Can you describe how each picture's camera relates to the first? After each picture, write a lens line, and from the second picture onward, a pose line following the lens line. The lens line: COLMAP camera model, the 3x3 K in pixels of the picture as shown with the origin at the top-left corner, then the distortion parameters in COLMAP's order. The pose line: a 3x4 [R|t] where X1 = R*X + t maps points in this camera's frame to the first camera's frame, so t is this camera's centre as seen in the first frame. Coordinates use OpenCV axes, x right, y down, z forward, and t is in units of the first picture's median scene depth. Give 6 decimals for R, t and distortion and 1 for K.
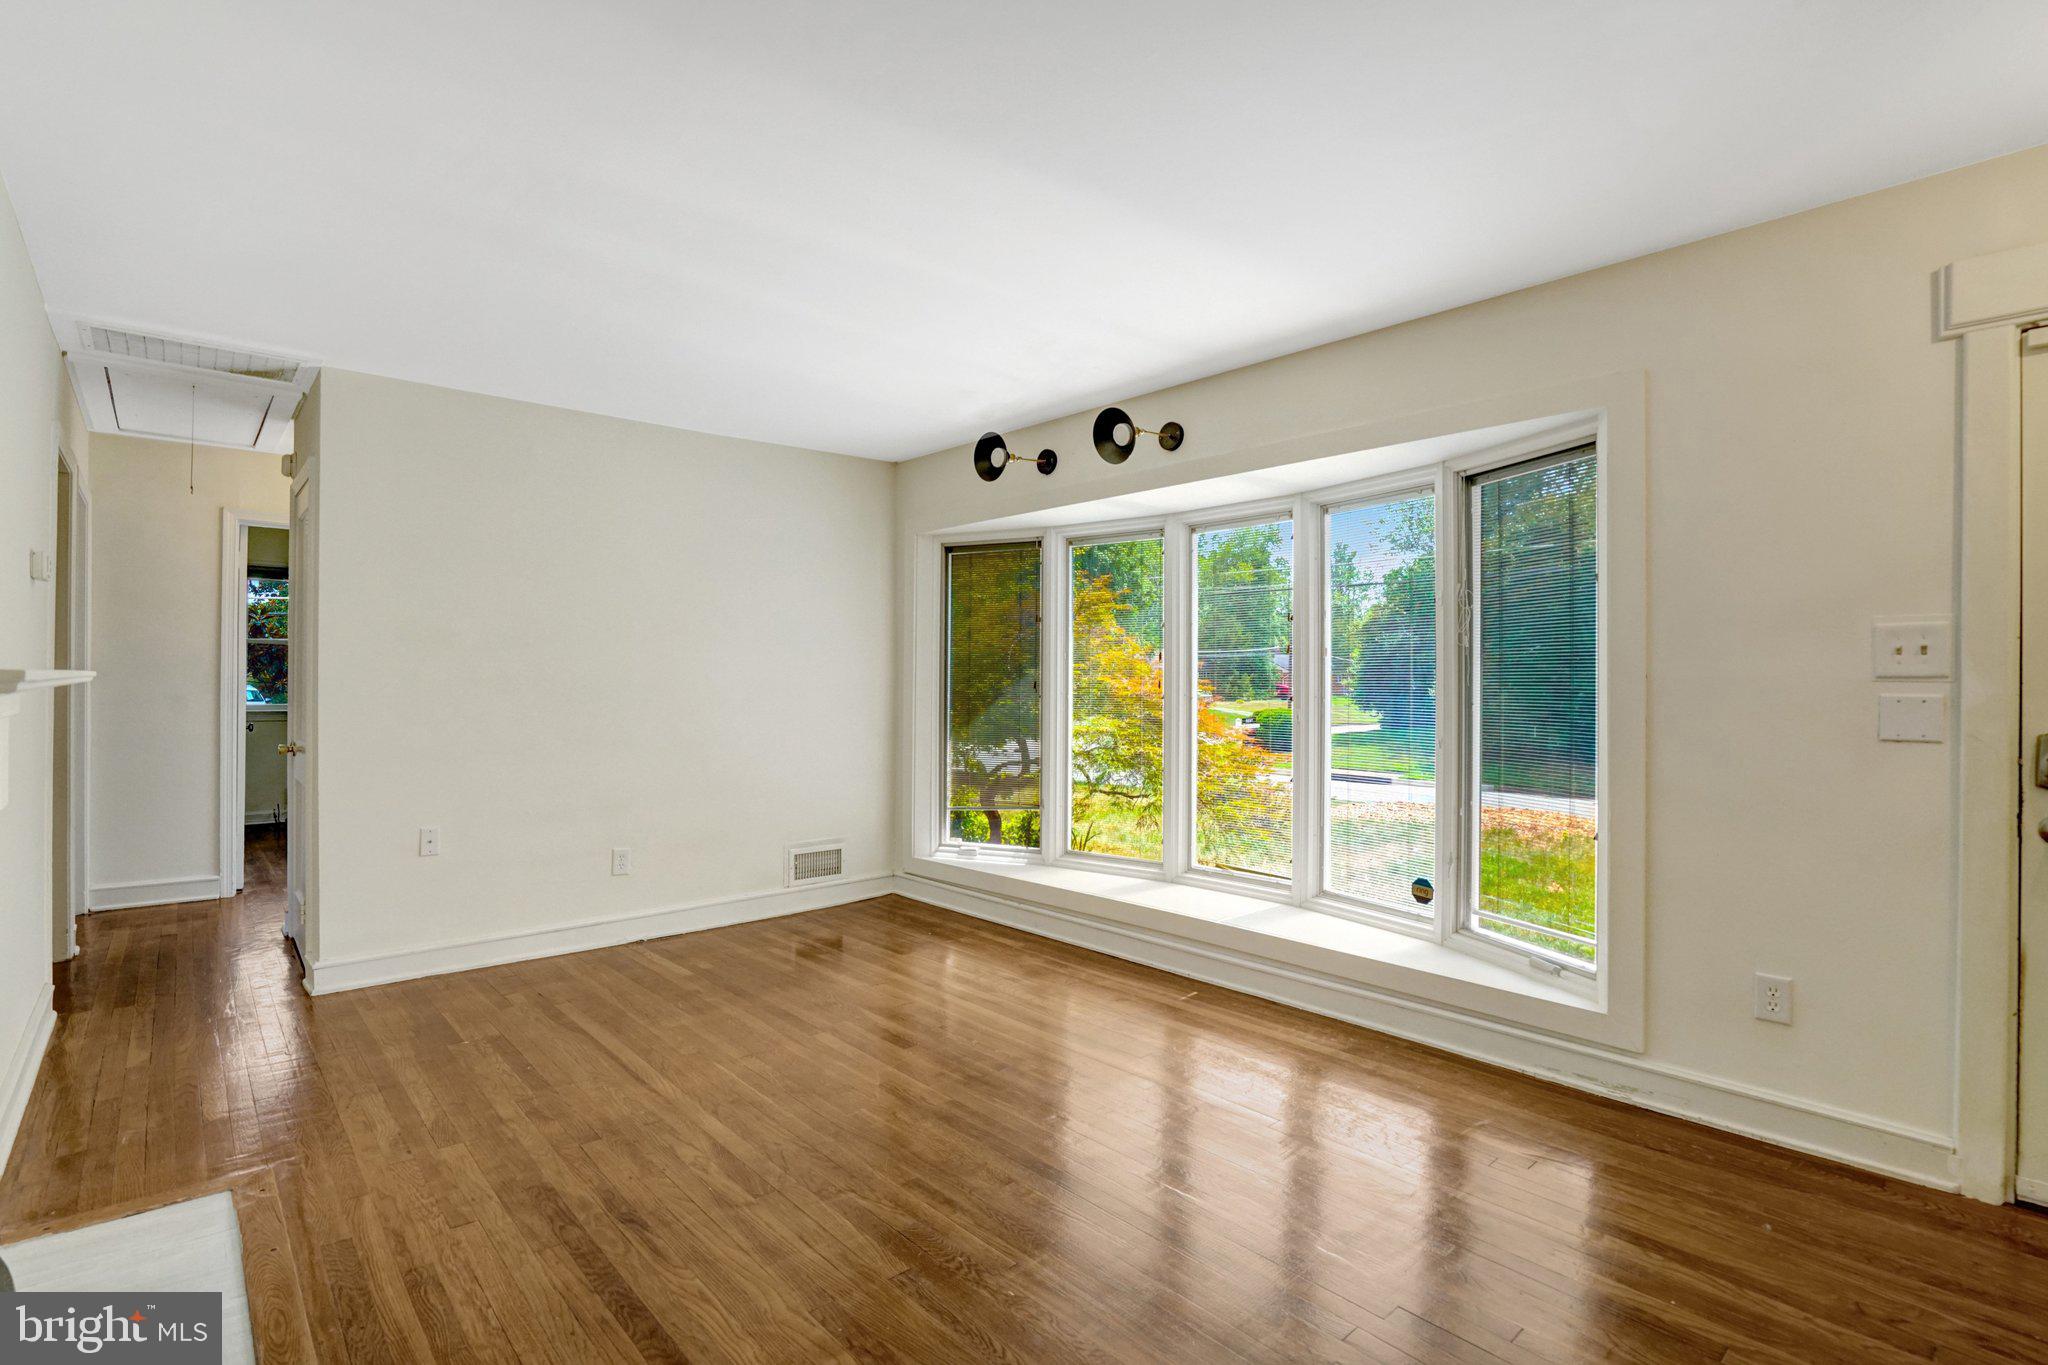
lens RADIAL K [[980.9, 0, 1001.2], [0, 980.9, 665.5], [0, 0, 1]] dist [-0.053363, 0.019330]
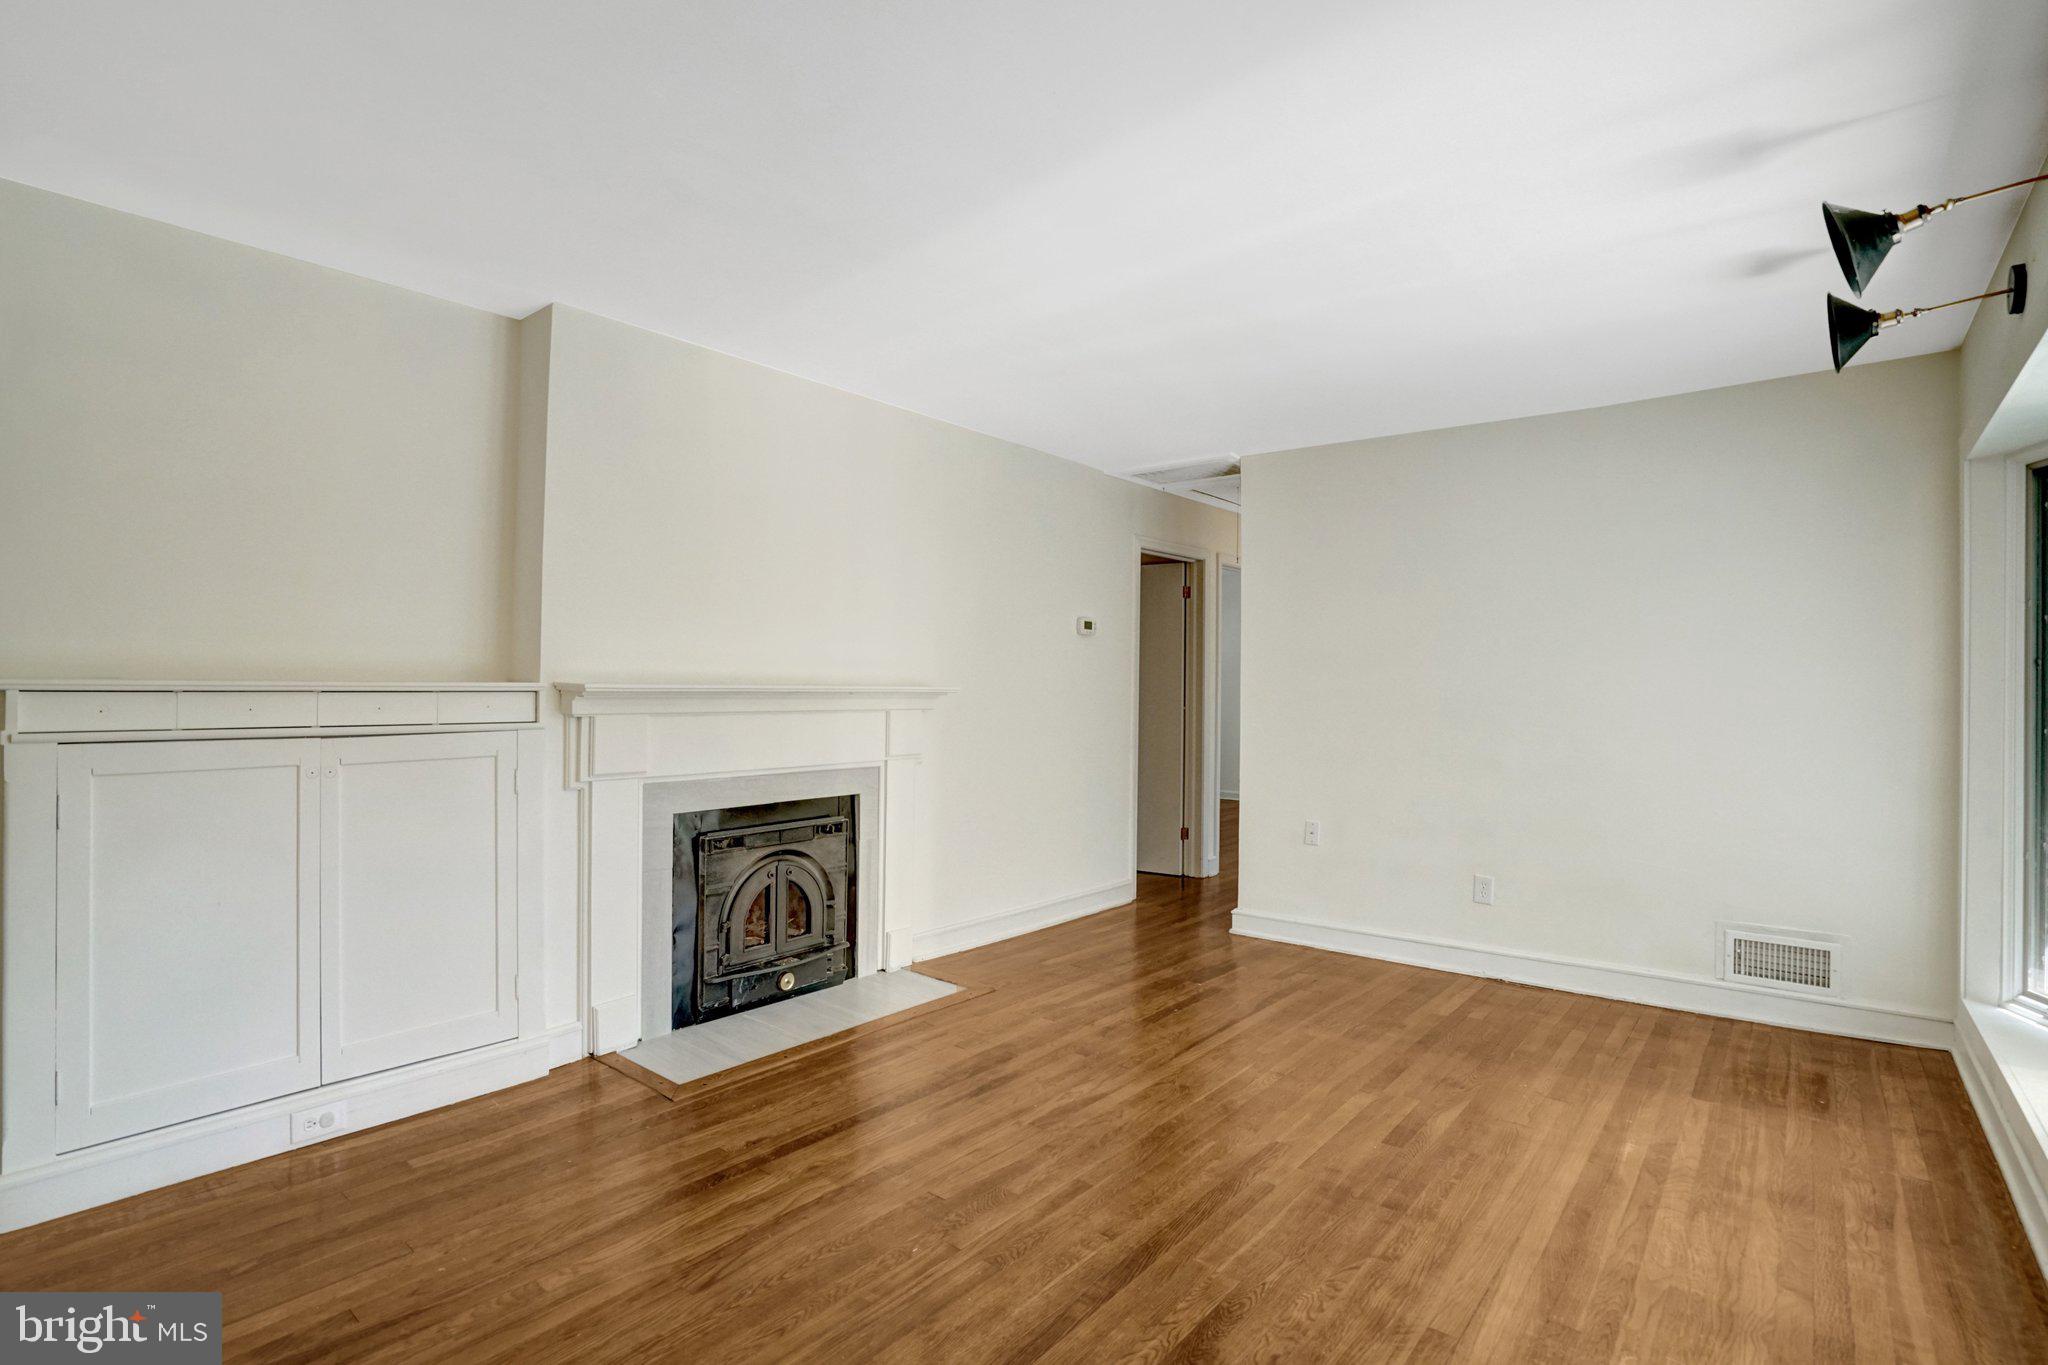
lens RADIAL K [[980.9, 0, 1001.2], [0, 980.9, 665.5], [0, 0, 1]] dist [-0.053363, 0.019330]
pose [[0.151474, -0.025002, -0.988145, 0.734668], [0.002415, 0.999686, -0.024924, 0.008570], [0.988458, 0.001388, 0.151487, 0.606131]]
